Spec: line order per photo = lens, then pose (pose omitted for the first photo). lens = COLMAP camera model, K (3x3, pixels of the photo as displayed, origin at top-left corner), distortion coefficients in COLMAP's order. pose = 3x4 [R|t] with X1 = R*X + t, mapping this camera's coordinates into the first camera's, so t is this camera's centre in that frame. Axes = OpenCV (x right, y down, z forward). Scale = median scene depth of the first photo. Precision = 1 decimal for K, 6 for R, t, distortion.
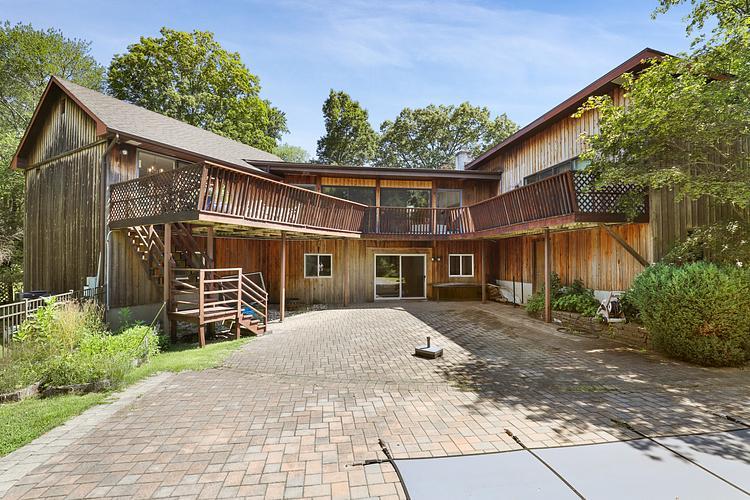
lens RADIAL K [[348.9, 0, 375.0], [0, 348.9, 250.0], [0, 0, 1]] dist [-0.007215, -0.000087]
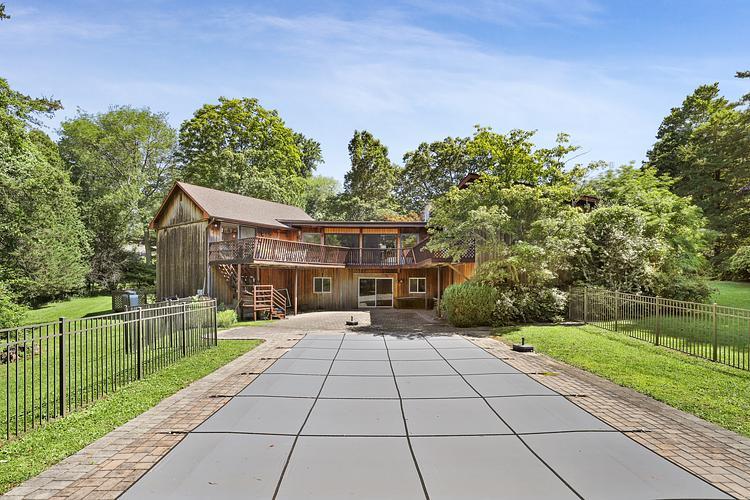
lens RADIAL K [[376.7, 0, 371.4], [0, 376.7, 275.3], [0, 0, 1]] dist [-0.014319, 0.000351]
pose [[0.990486, 0.002071, -0.137599, 0.276730], [0.000093, 0.999876, 0.015723, -0.023237], [0.137615, -0.015586, 0.990363, -0.619205]]
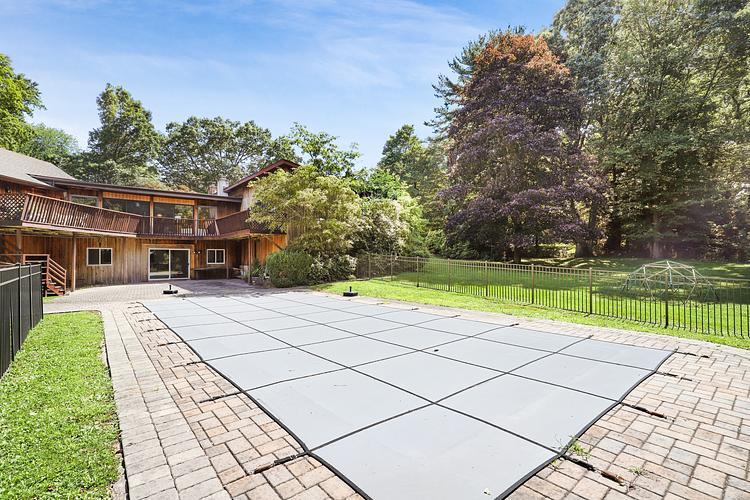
lens RADIAL K [[348.9, 0, 375.0], [0, 348.9, 250.0], [0, 0, 1]] dist [-0.007215, -0.000087]
pose [[0.856481, 0.007551, 0.516123, 0.056716], [-0.010040, 0.999948, 0.002031, 0.005775], [-0.516081, -0.006921, 0.856512, -0.692804]]
